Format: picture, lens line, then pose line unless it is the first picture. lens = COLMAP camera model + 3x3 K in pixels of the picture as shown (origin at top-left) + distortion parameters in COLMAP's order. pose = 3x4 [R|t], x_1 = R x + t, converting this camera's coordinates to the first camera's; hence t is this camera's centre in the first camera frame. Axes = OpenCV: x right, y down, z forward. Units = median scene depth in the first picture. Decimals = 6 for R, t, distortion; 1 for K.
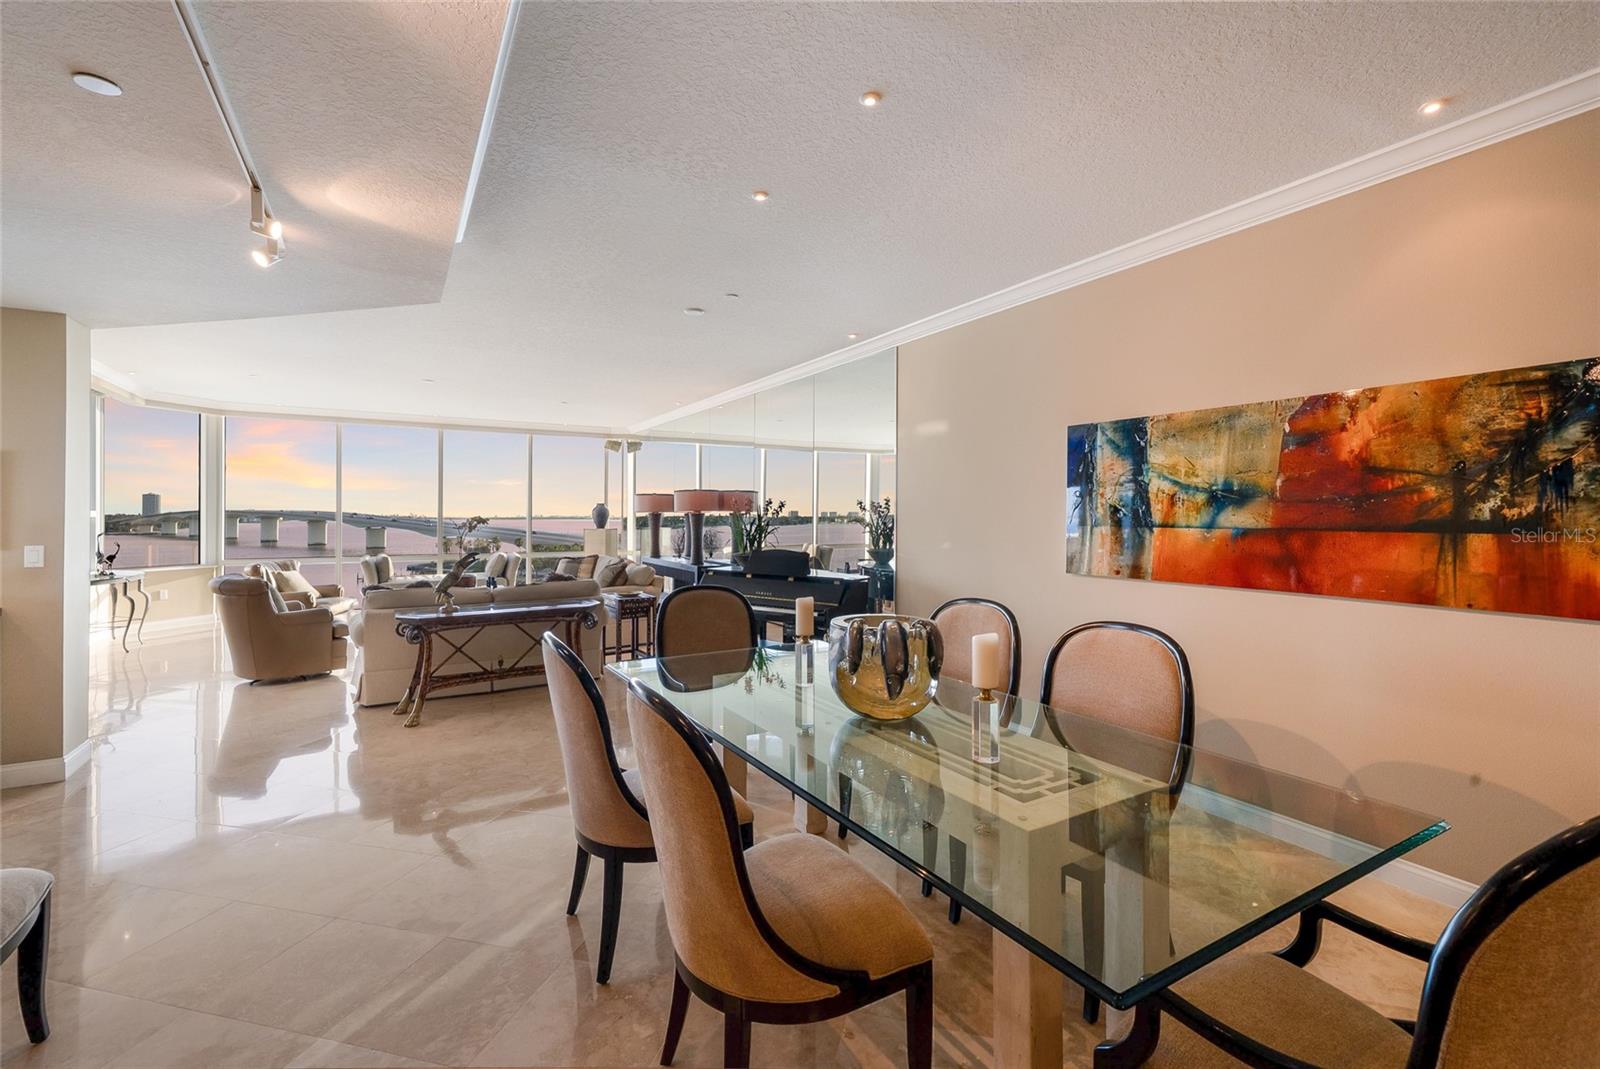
lens RADIAL K [[723.4, 0, 832.9], [0, 723.4, 529.2], [0, 0, 1]] dist [-0.012602, 0.001491]
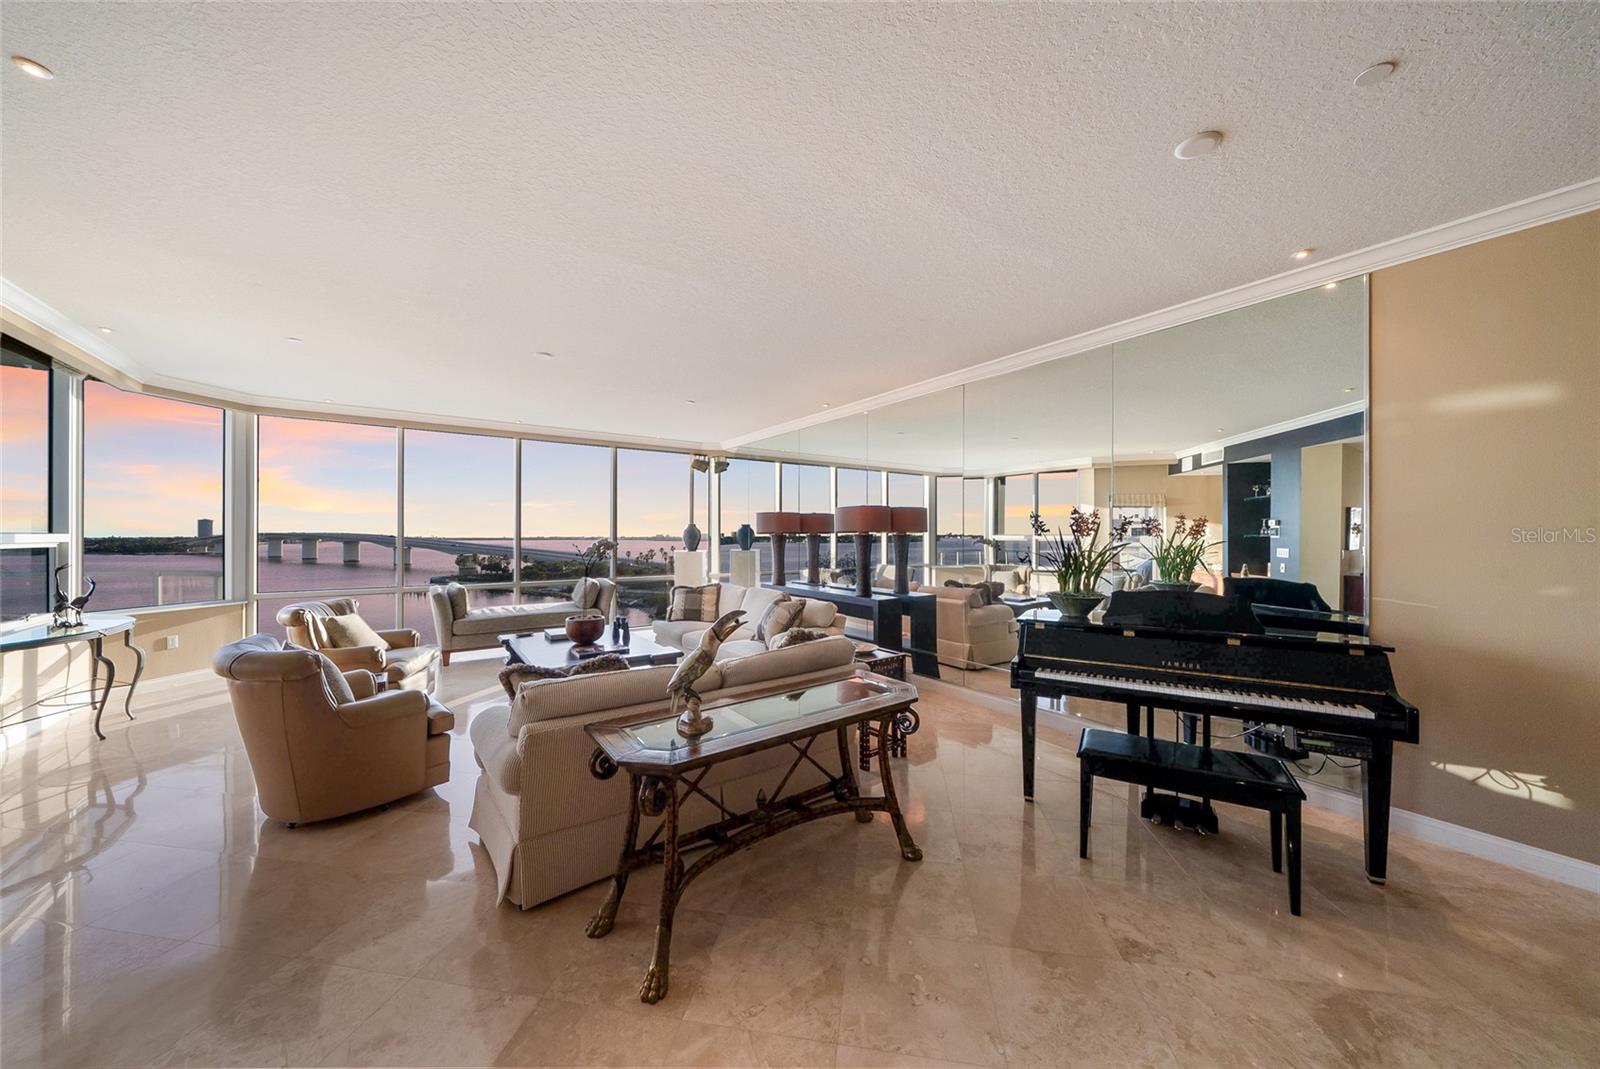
lens RADIAL K [[565.9, 0, 819.5], [0, 565.9, 537.7], [0, 0, 1]] dist [-0.011303, -0.000035]
pose [[0.997348, -0.004866, 0.072613, -0.296028], [0.005905, 0.999883, -0.014105, -0.009332], [-0.072535, 0.014496, 0.997260, 0.368146]]
